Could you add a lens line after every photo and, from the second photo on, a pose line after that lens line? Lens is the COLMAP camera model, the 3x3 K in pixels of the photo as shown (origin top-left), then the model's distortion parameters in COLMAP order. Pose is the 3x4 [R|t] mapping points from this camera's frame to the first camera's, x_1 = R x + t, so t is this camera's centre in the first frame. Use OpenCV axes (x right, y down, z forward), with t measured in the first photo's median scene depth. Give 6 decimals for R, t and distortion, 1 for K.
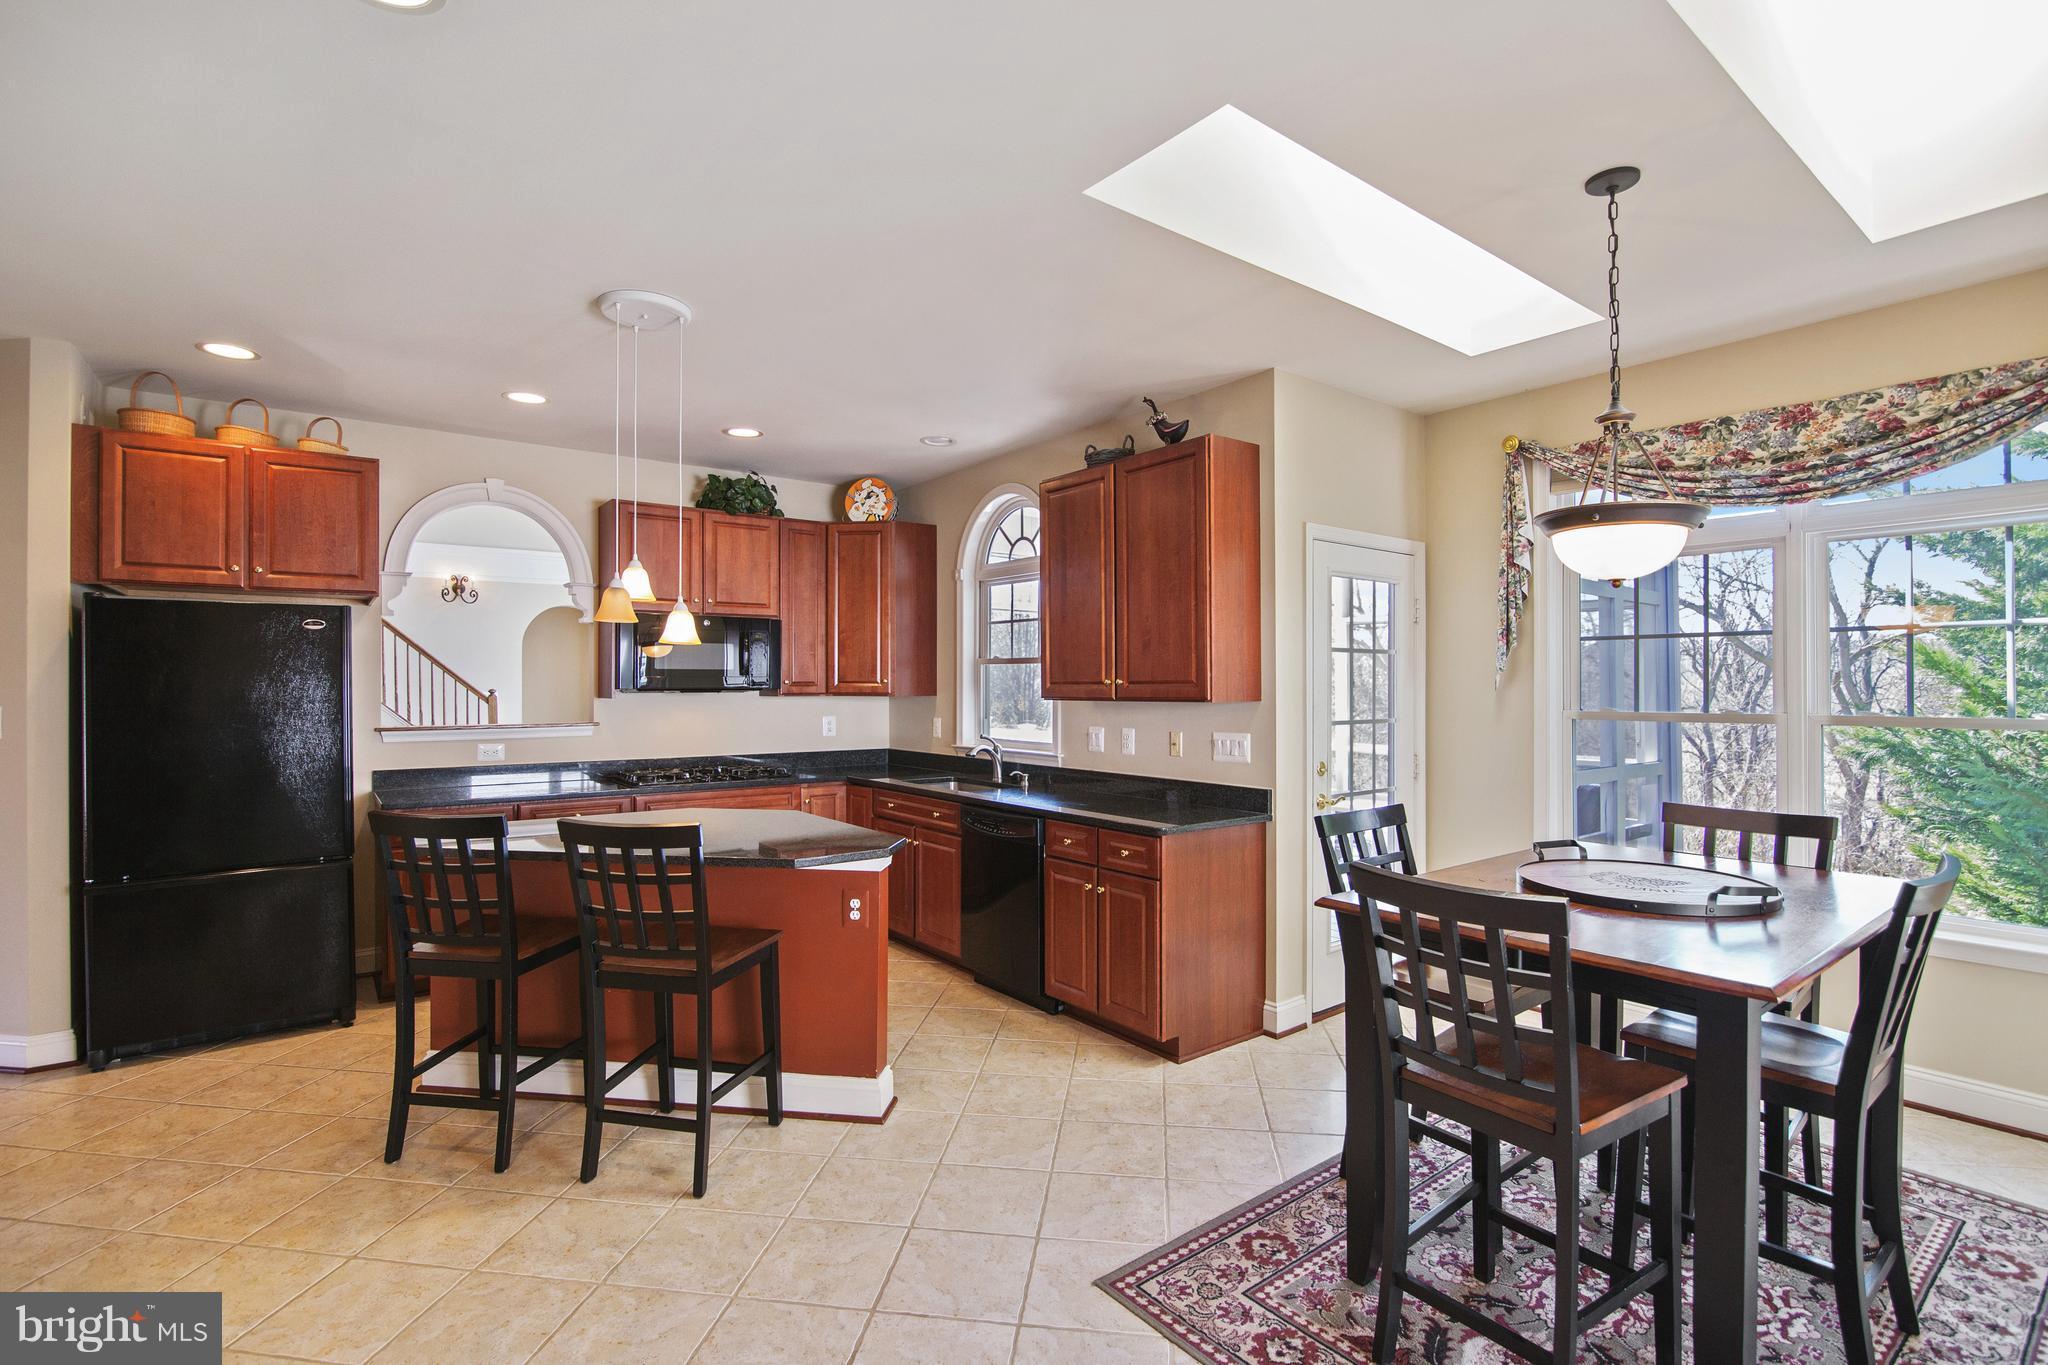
lens RADIAL K [[940.8, 0, 1033.8], [0, 940.8, 679.7], [0, 0, 1]] dist [0.001298, -0.000443]
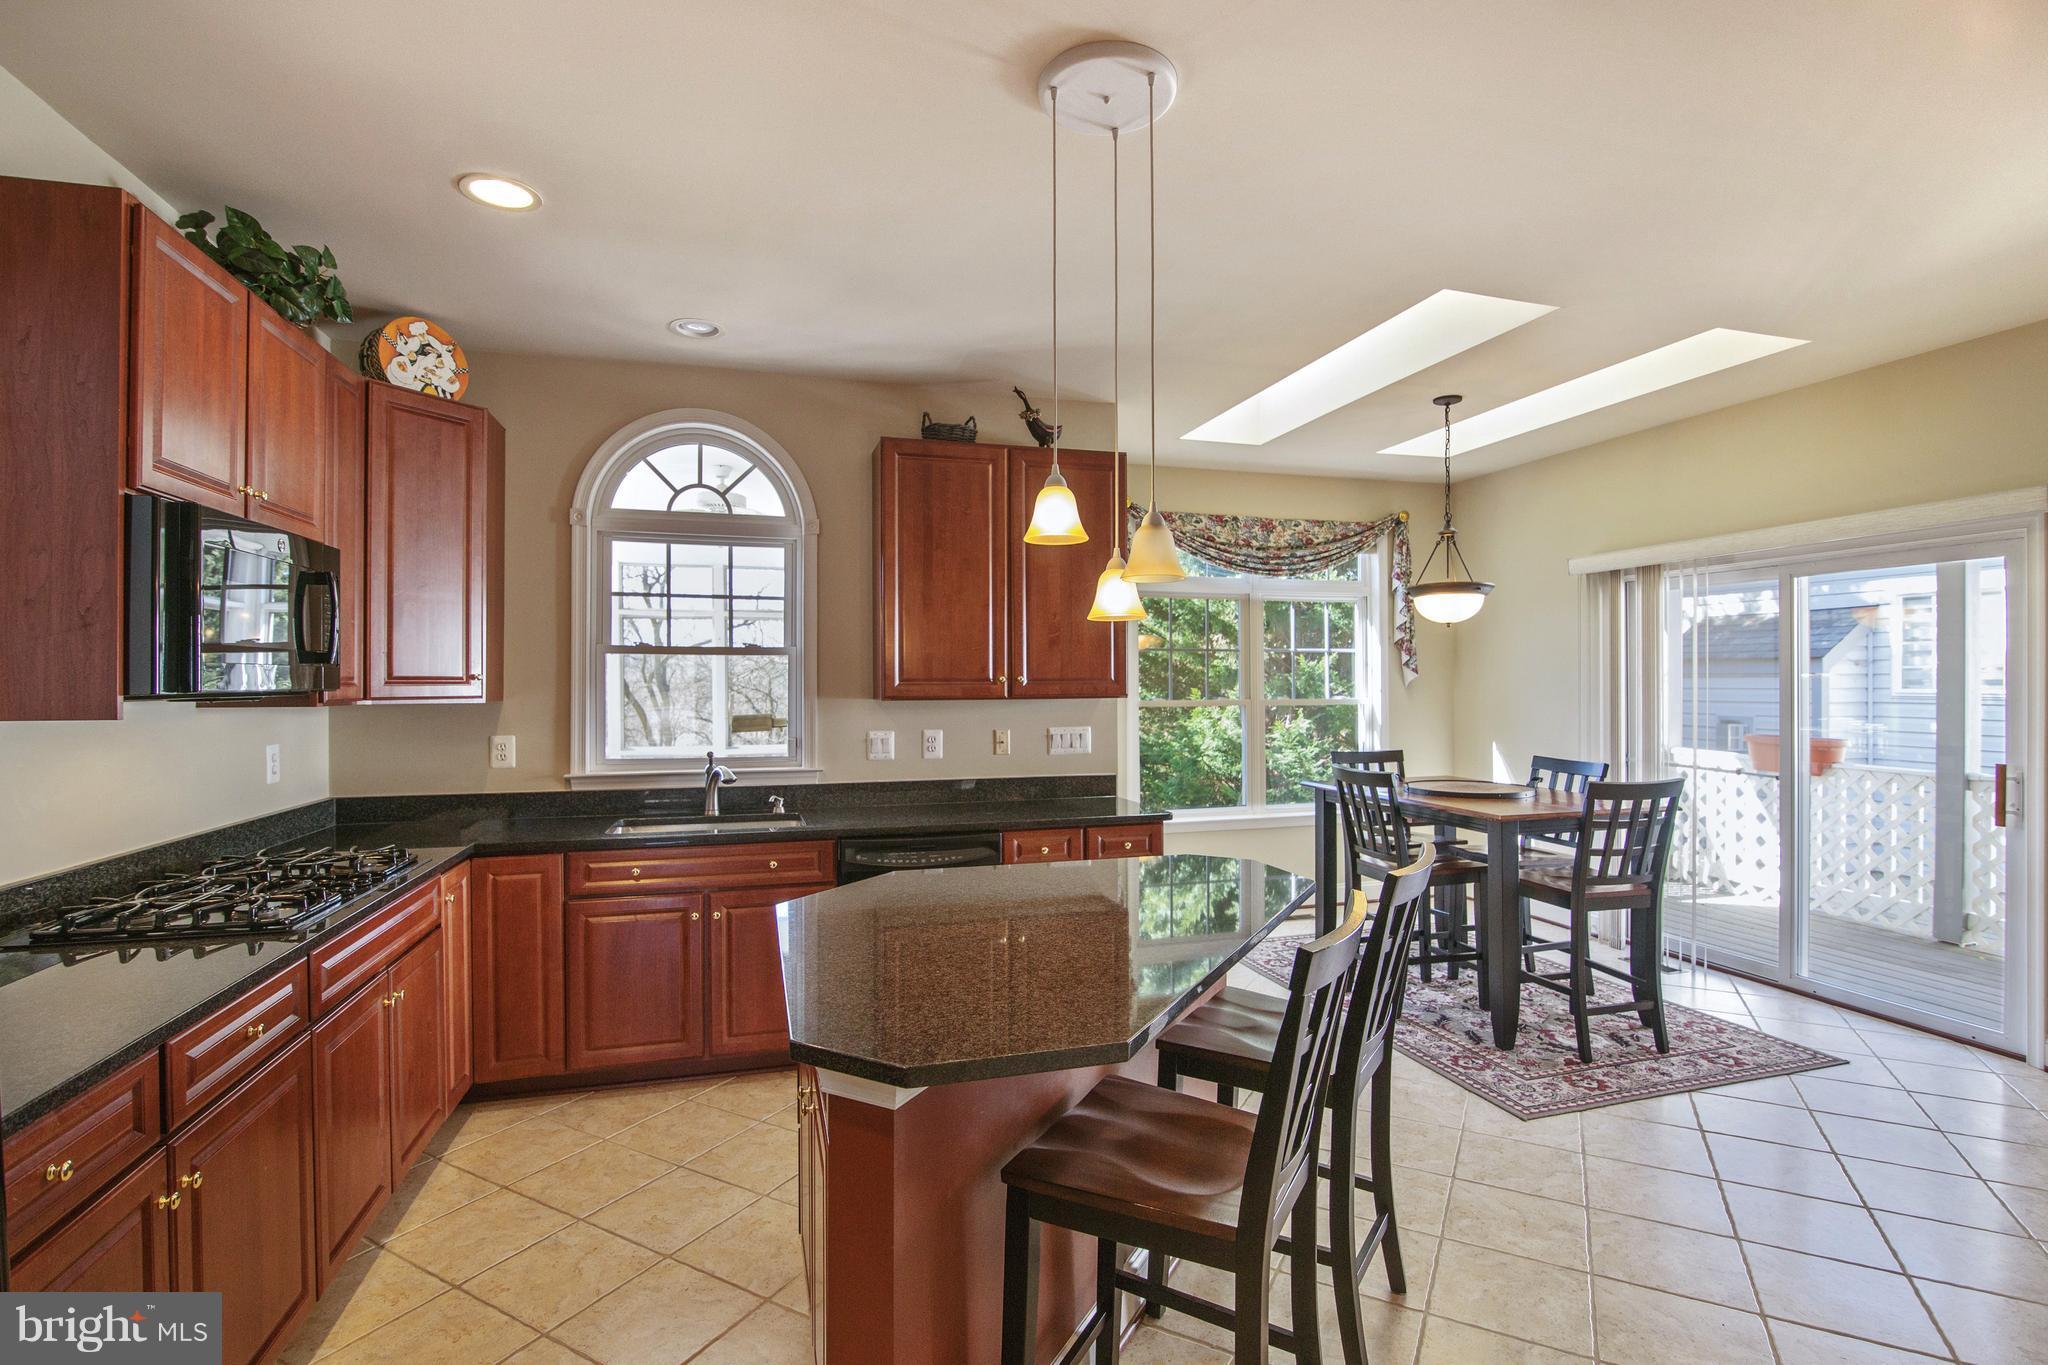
lens RADIAL K [[940.8, 0, 1029.7], [0, 940.8, 683.6], [0, 0, 1]] dist [0.001298, -0.000443]
pose [[0.370184, -0.007042, 0.928932, -0.744992], [-0.004174, 0.999949, 0.009244, -0.002297], [-0.928949, -0.007300, 0.370135, 0.591653]]
